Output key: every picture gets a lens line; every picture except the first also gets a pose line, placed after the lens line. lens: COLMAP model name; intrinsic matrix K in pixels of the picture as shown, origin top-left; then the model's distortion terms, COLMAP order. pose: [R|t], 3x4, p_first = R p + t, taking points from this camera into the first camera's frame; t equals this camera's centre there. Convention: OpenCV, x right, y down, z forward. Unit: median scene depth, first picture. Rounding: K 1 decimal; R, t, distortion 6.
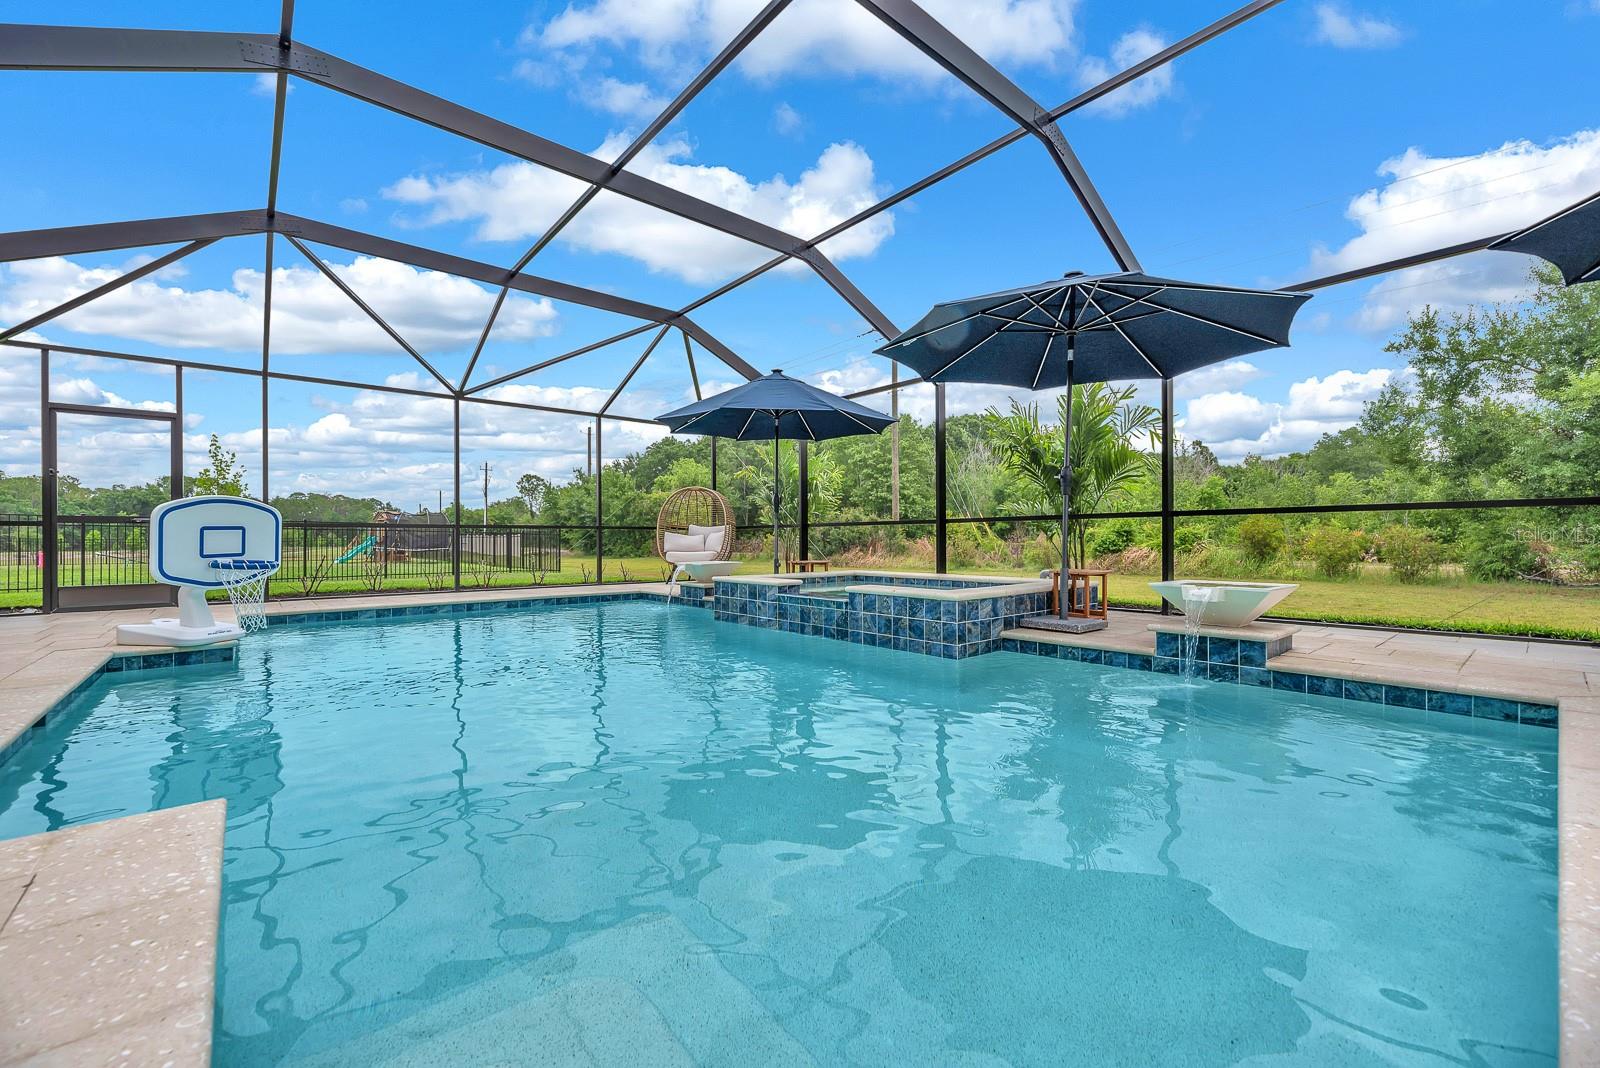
lens RADIAL K [[660.1, 0, 796.4], [0, 660.1, 537.0], [0, 0, 1]] dist [-0.000361, -0.000220]
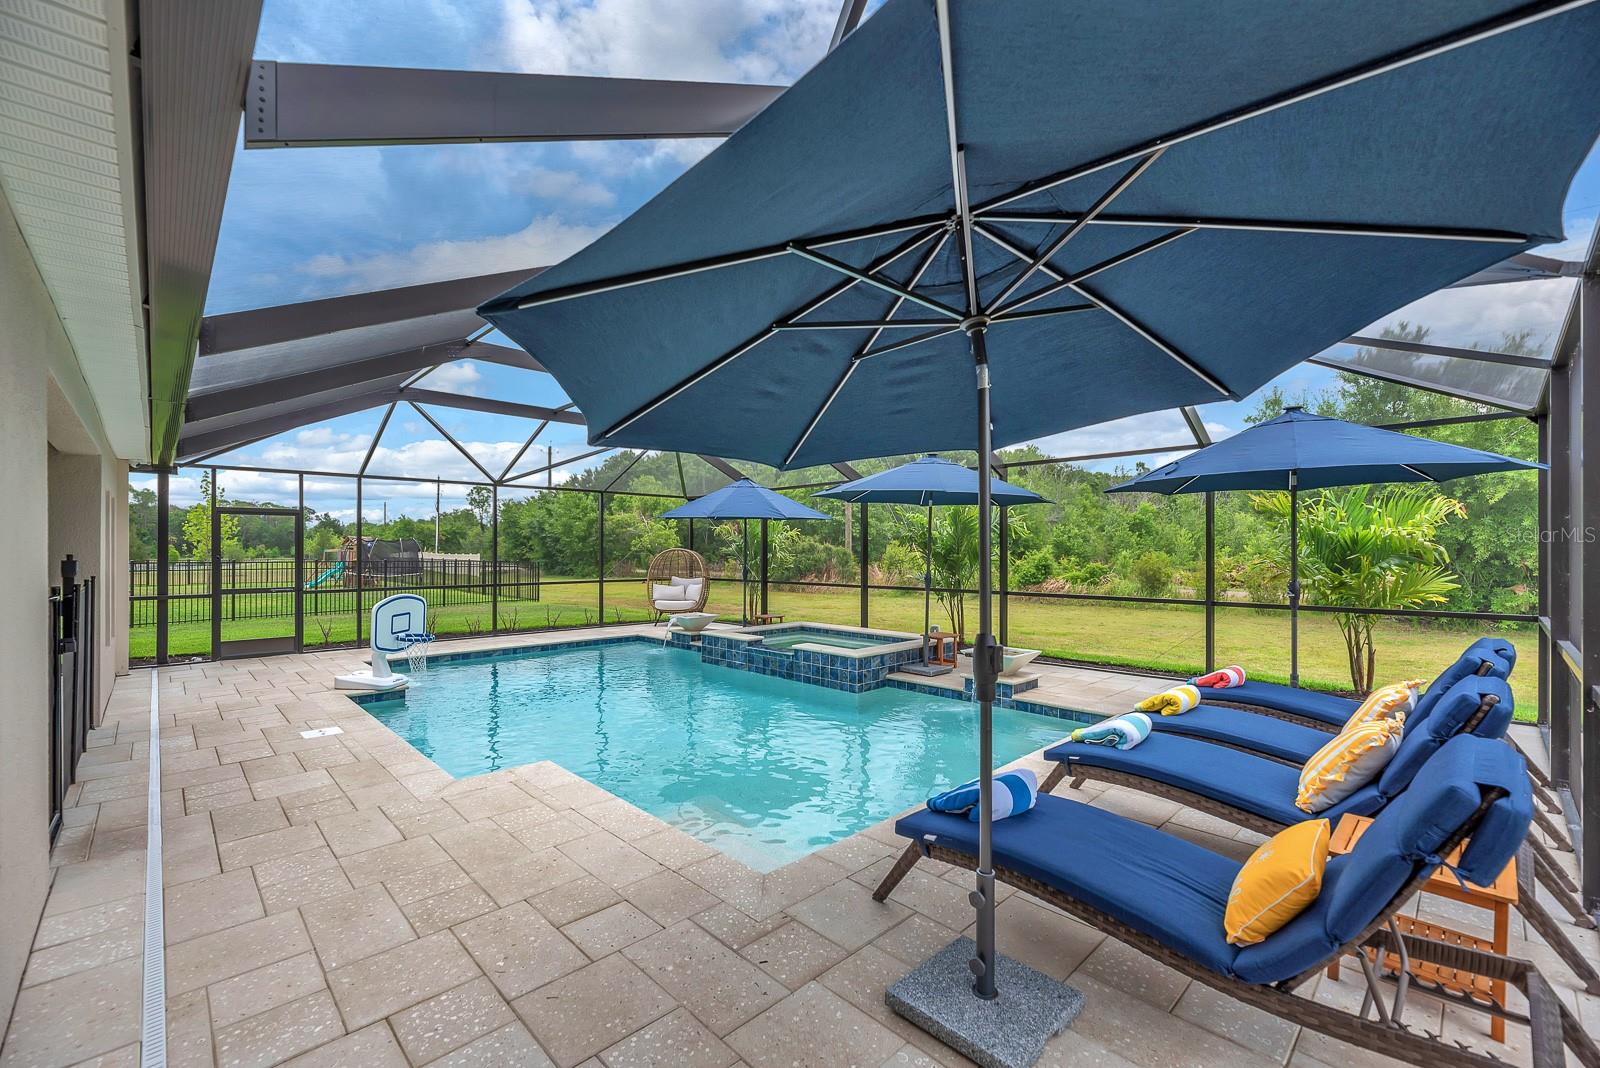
lens RADIAL K [[660.1, 0, 799.7], [0, 660.1, 534.4], [0, 0, 1]] dist [-0.000361, -0.000220]
pose [[0.997731, 0.006045, 0.067061, -0.011198], [-0.004260, 0.999634, -0.026730, -0.116267], [-0.067198, 0.026383, 0.997391, -0.453070]]
